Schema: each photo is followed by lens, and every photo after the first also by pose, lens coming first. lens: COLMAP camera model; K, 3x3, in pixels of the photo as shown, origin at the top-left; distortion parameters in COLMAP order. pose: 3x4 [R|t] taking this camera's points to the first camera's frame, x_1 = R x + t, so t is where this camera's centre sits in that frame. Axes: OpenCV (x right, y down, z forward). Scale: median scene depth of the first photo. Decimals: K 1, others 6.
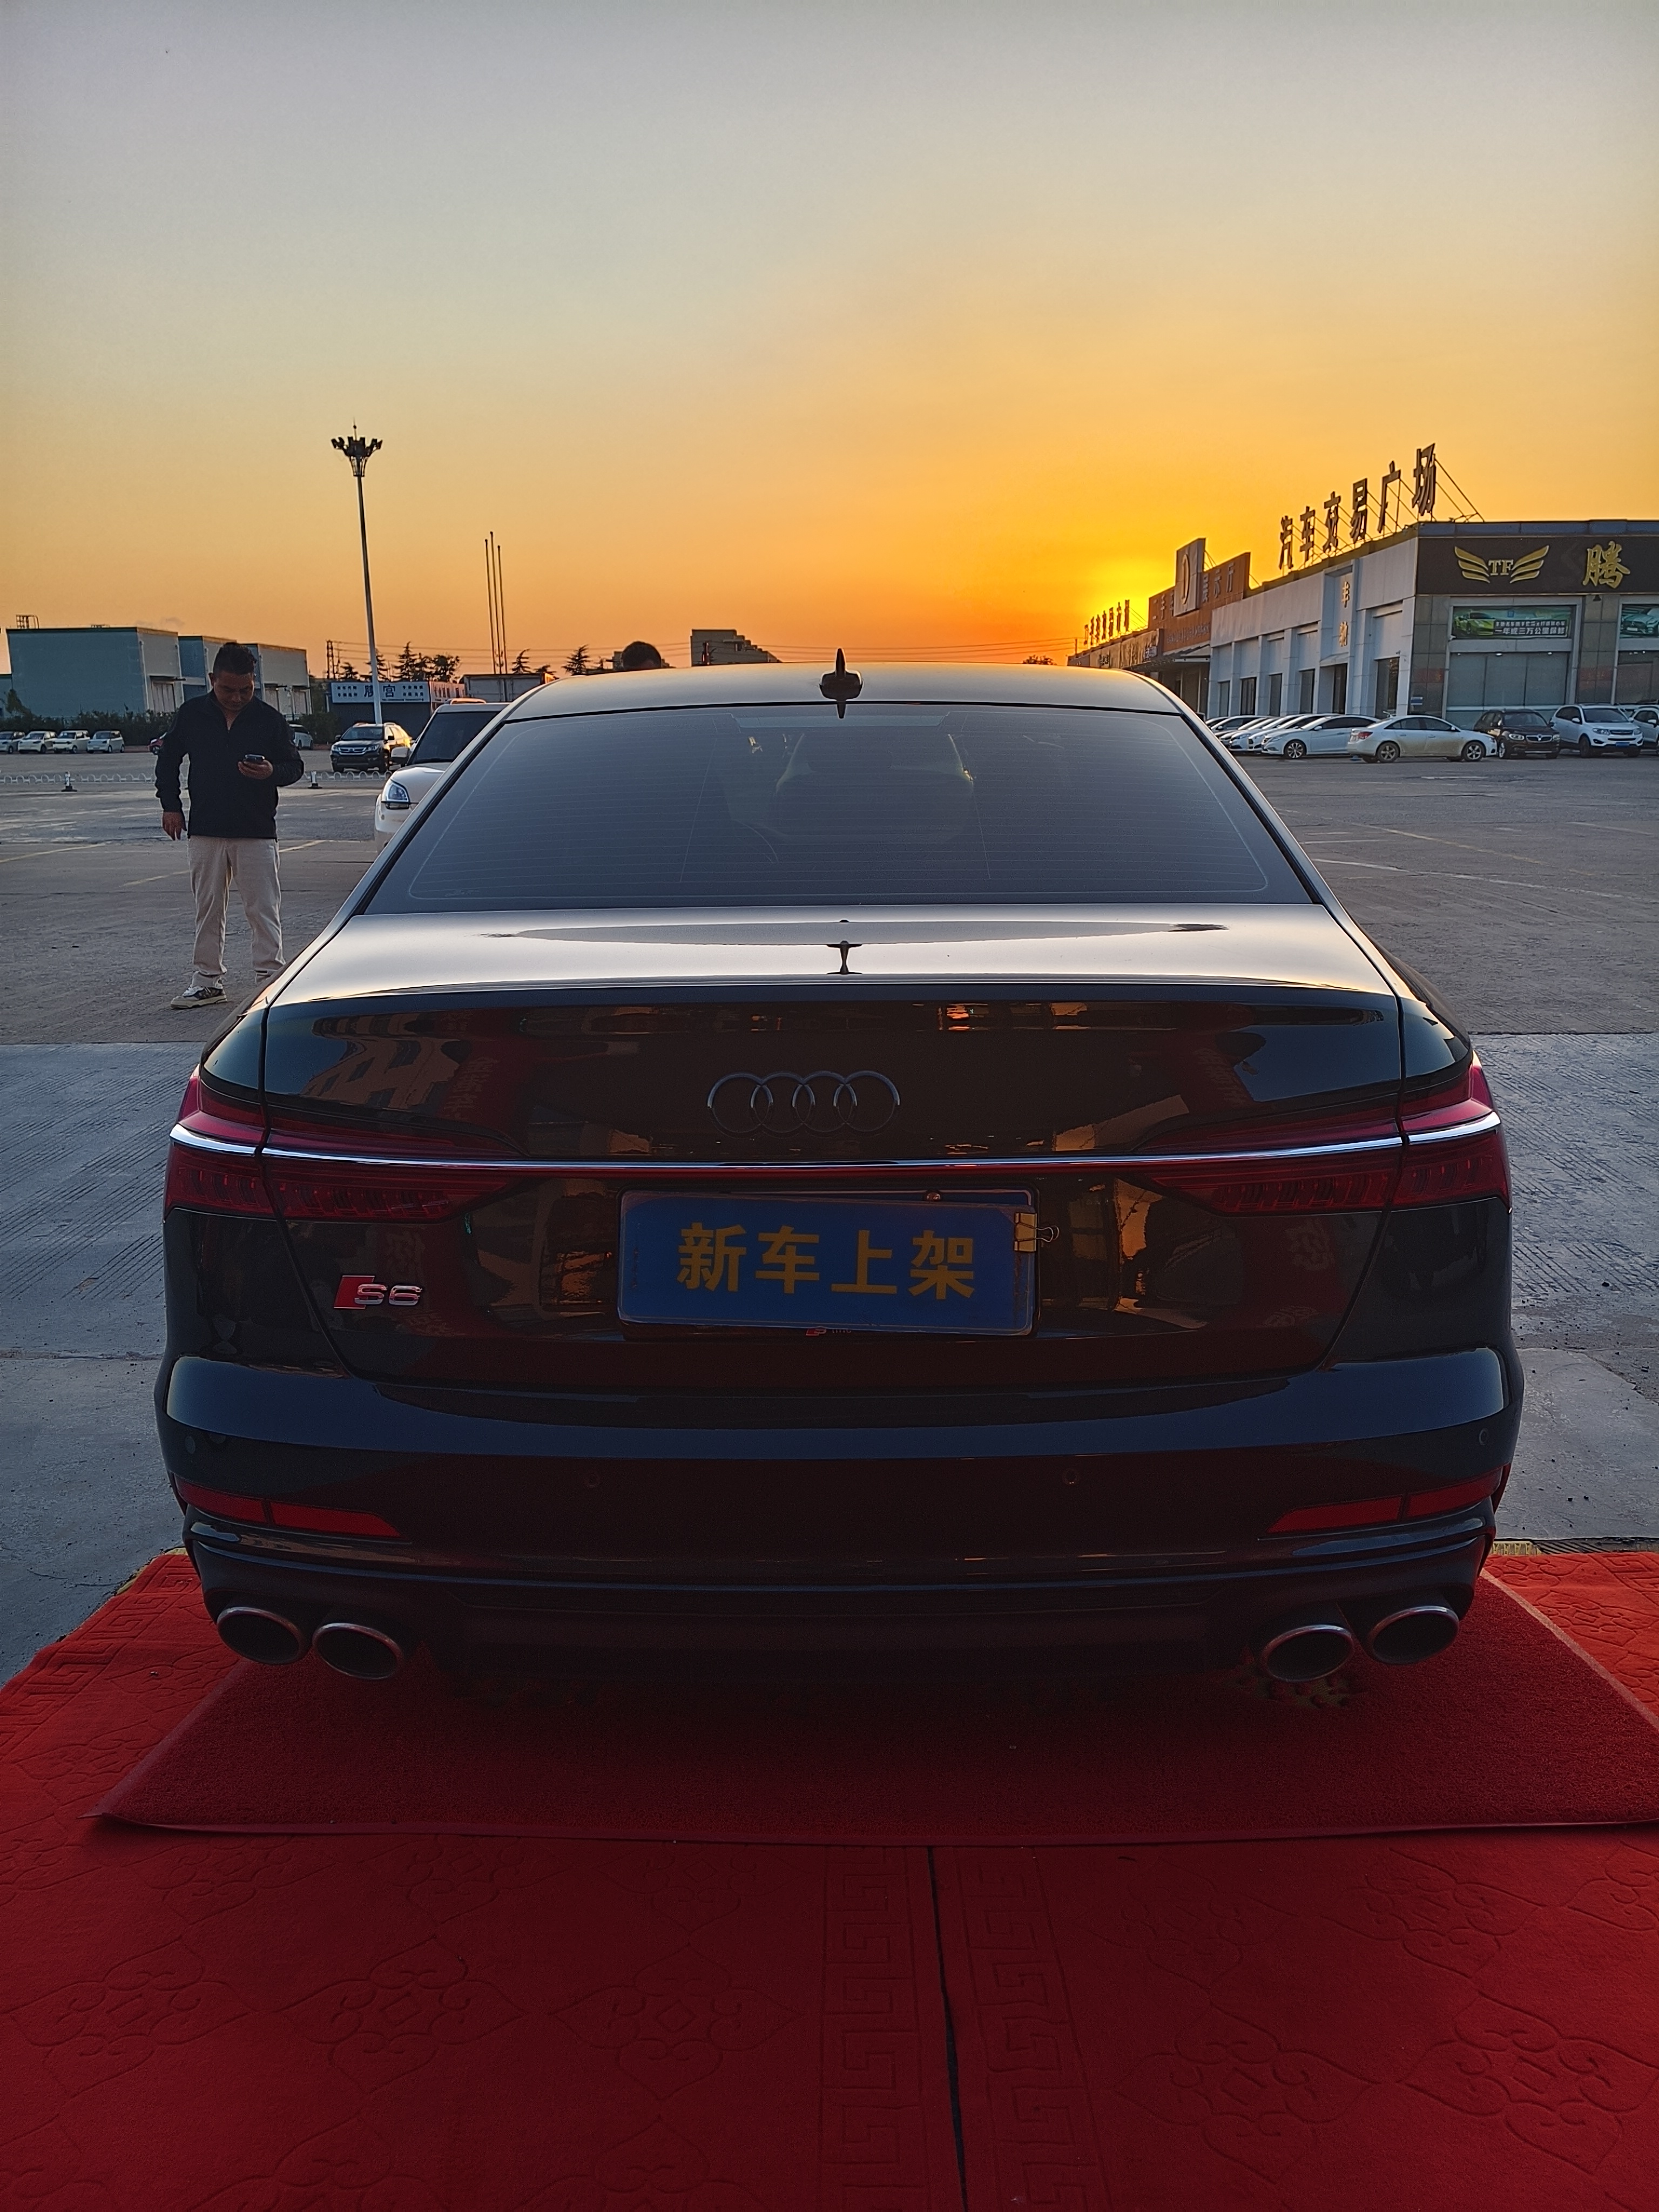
lens RADIAL K [[1678.9, 0, 829.5], [0, 1678.9, 1106.0], [0, 0, 1]] dist [0.004912, -0.003836]
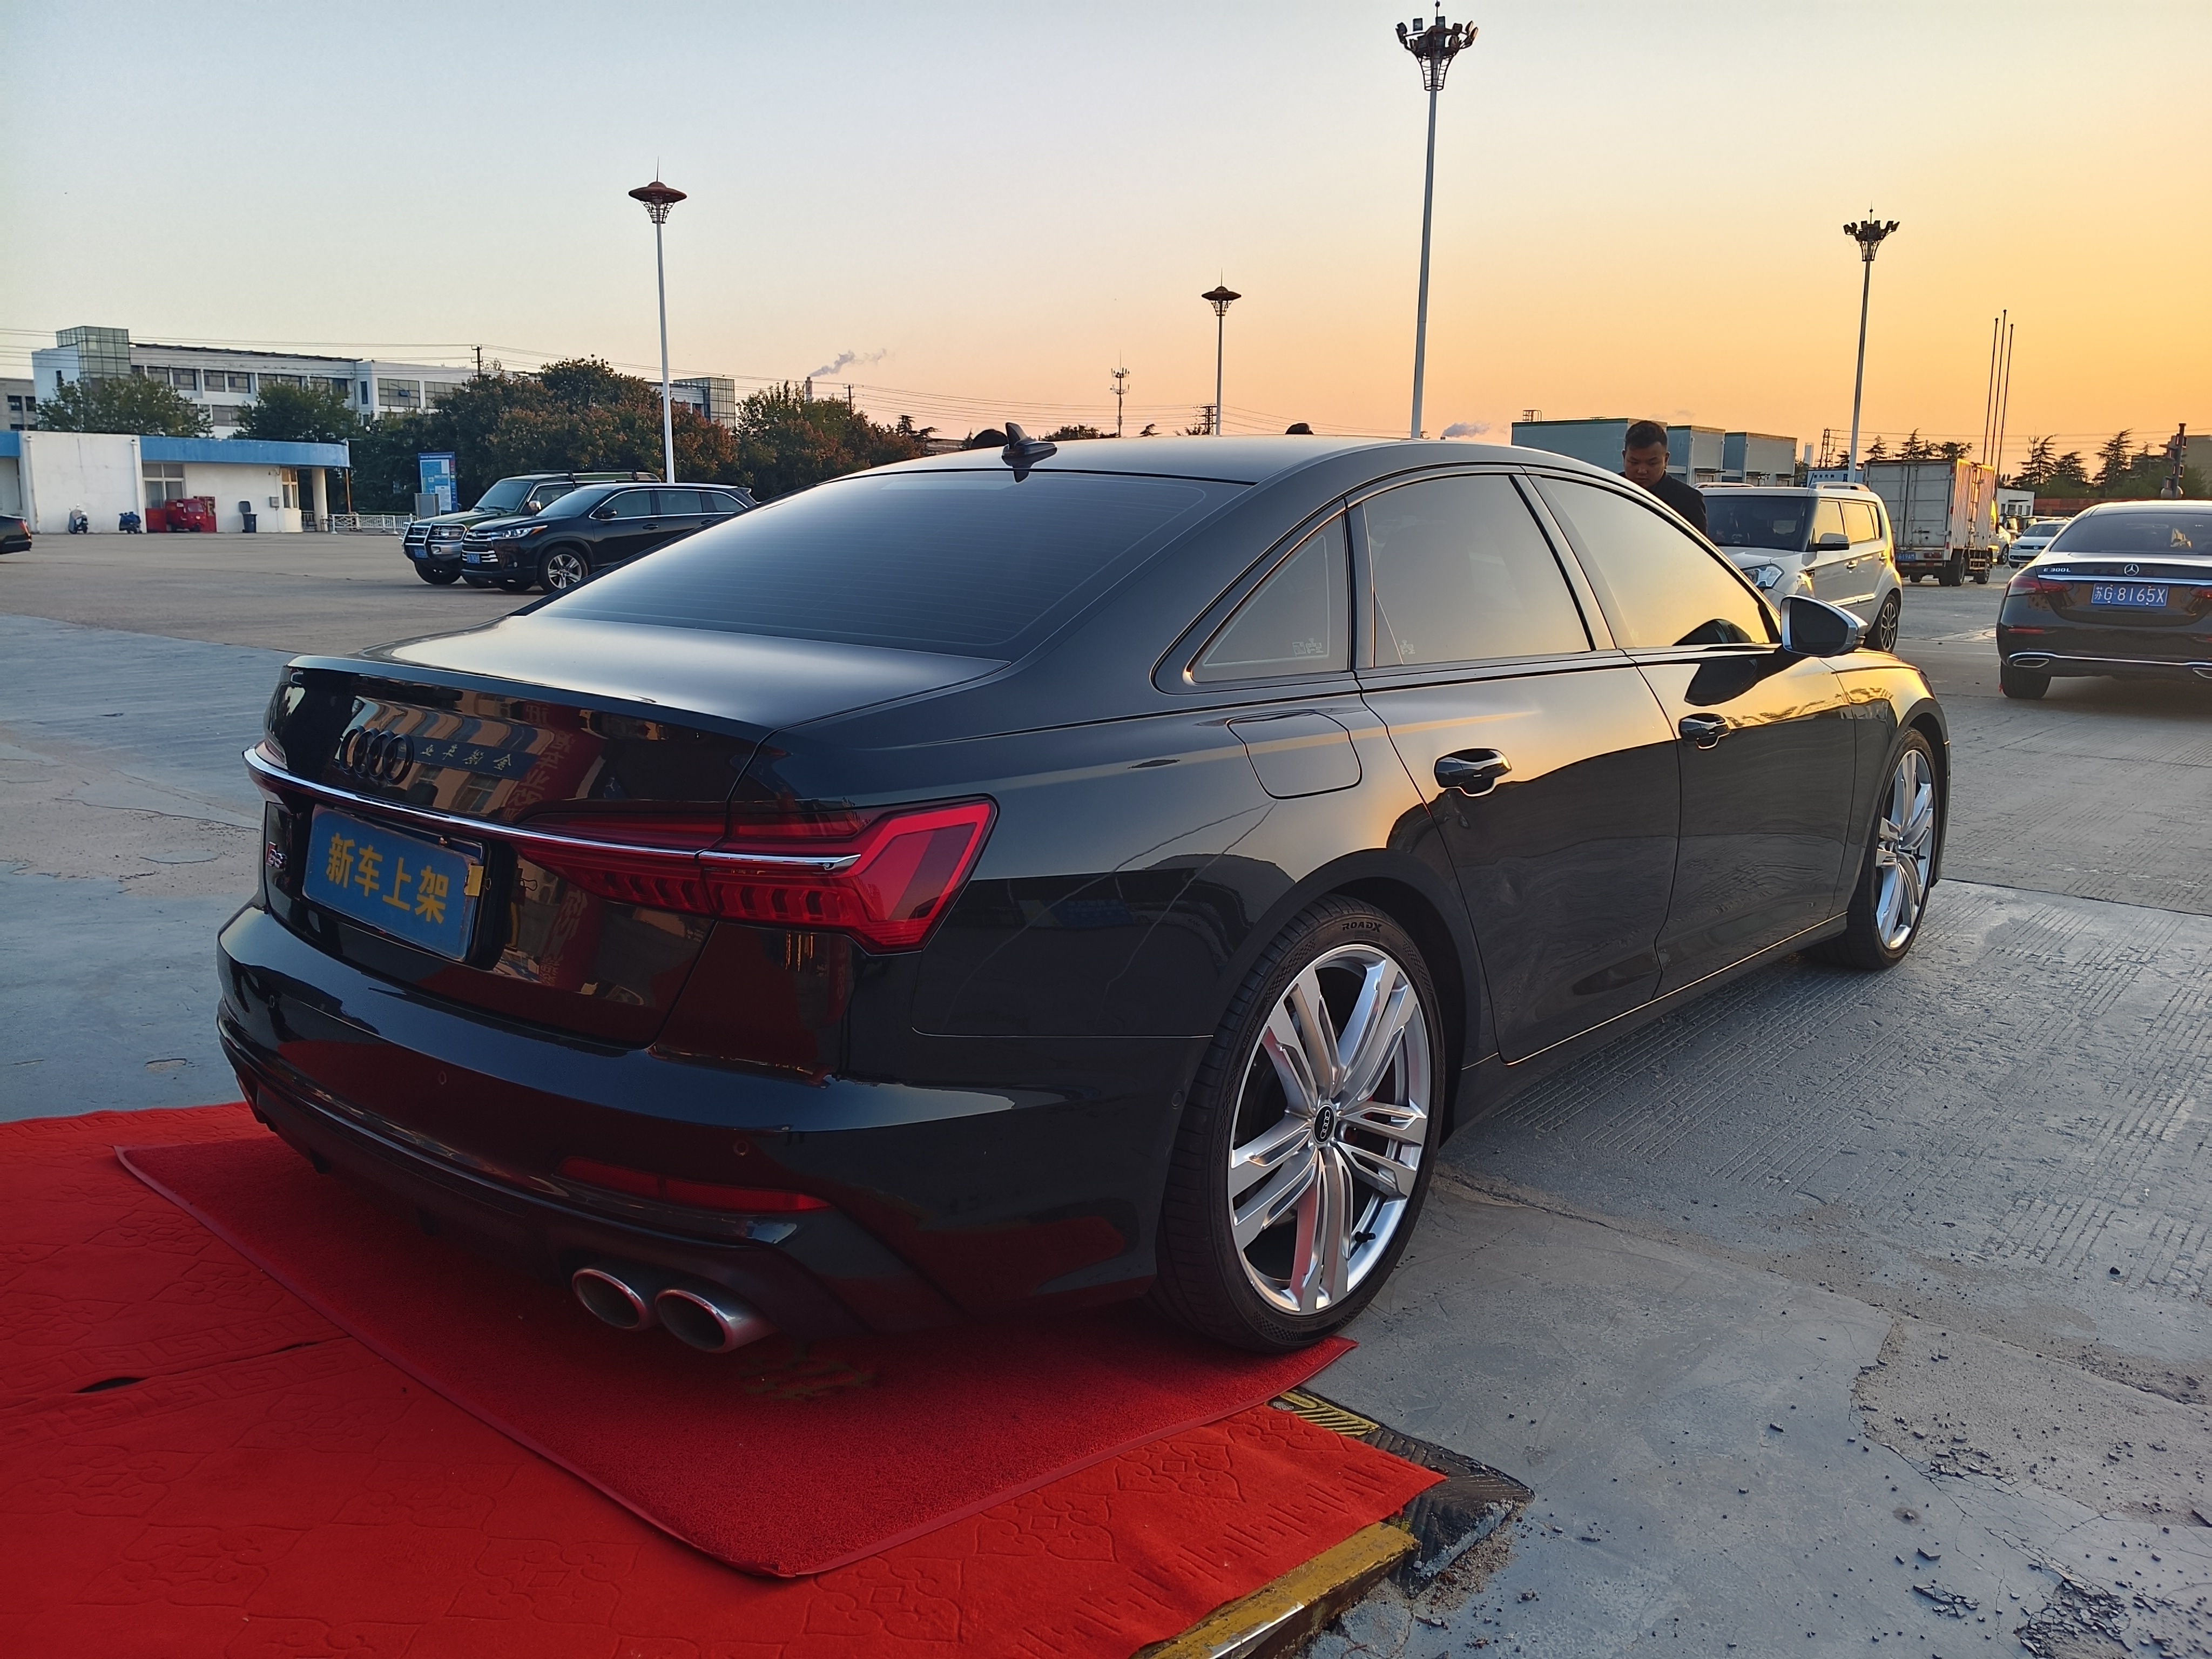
lens RADIAL K [[1655.5, 0, 1111.0], [0, 1655.5, 816.6], [0, 0, 1]] dist [0.037577, -0.068716]
pose [[0.763267, 0.134419, -0.631945, 1.195989], [-0.161003, 0.986833, 0.015447, -0.063255], [0.625700, 0.089955, 0.774859, 0.326570]]
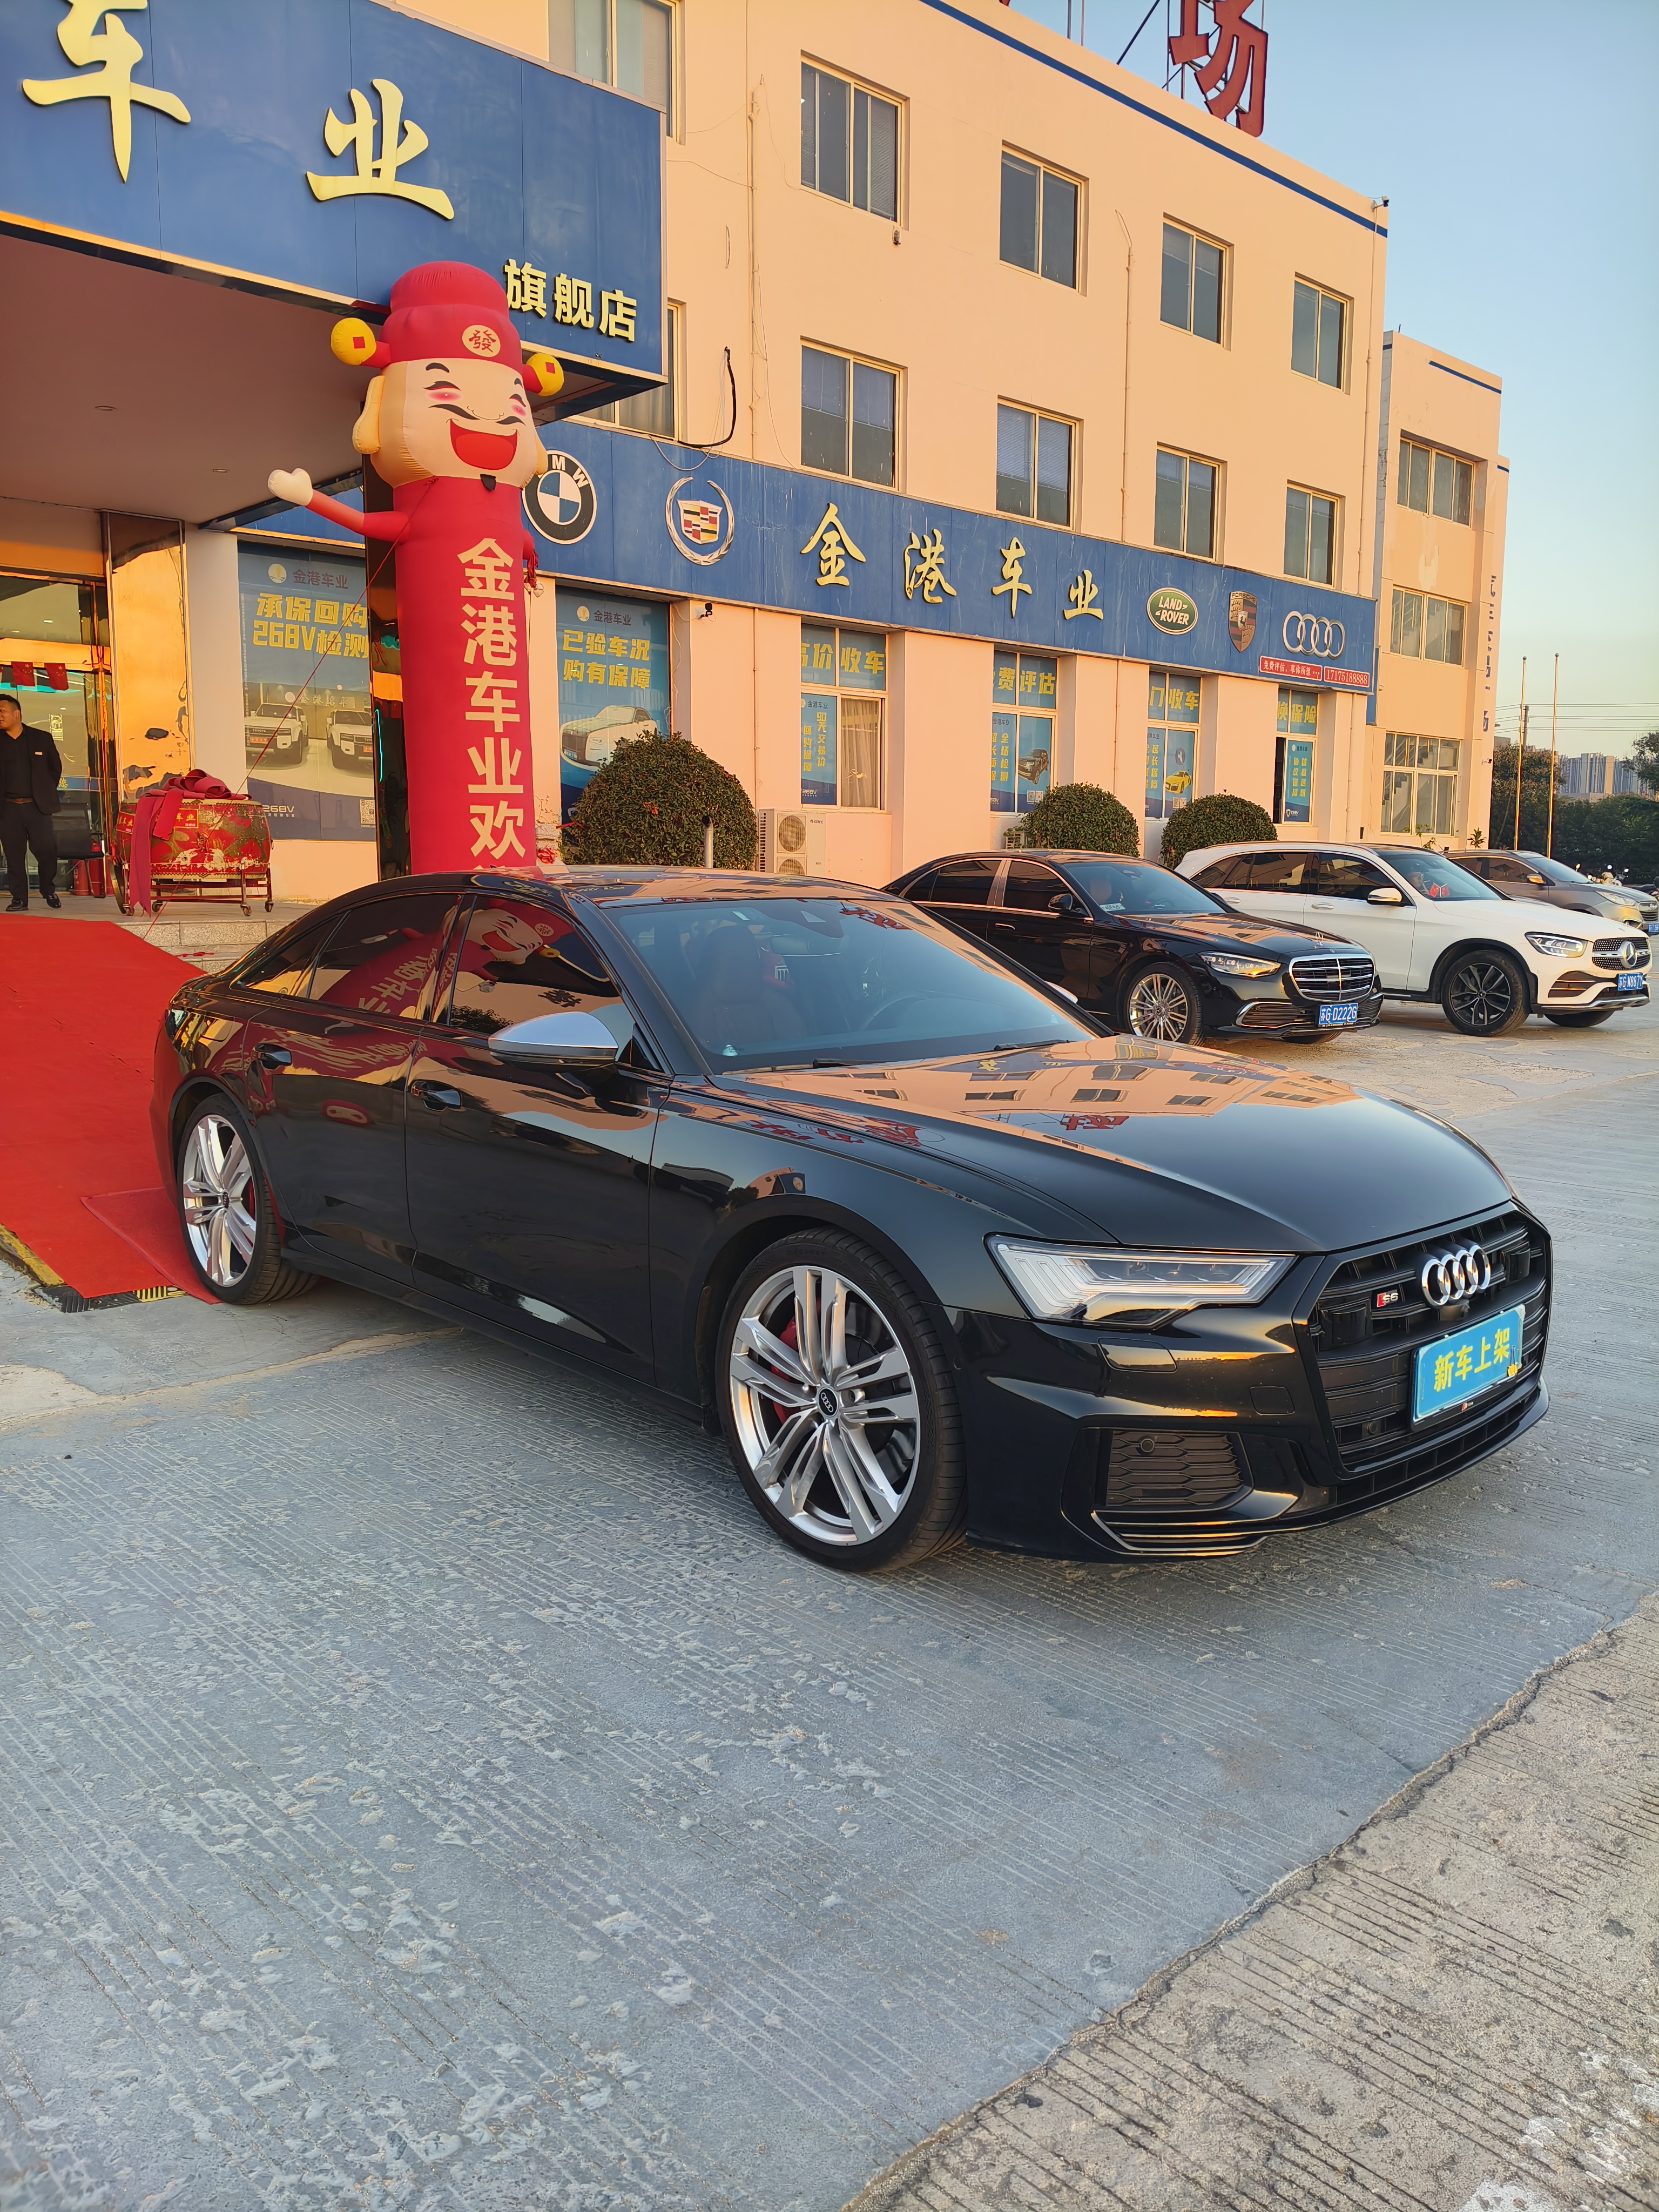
lens RADIAL K [[1678.9, 0, 829.5], [0, 1678.9, 1106.0], [0, 0, 1]] dist [0.004912, -0.003836]
pose [[-0.728052, 0.107539, -0.677035, 1.711965], [-0.144298, 0.941451, 0.304710, -1.033724], [0.670163, 0.319539, -0.669907, 4.161392]]
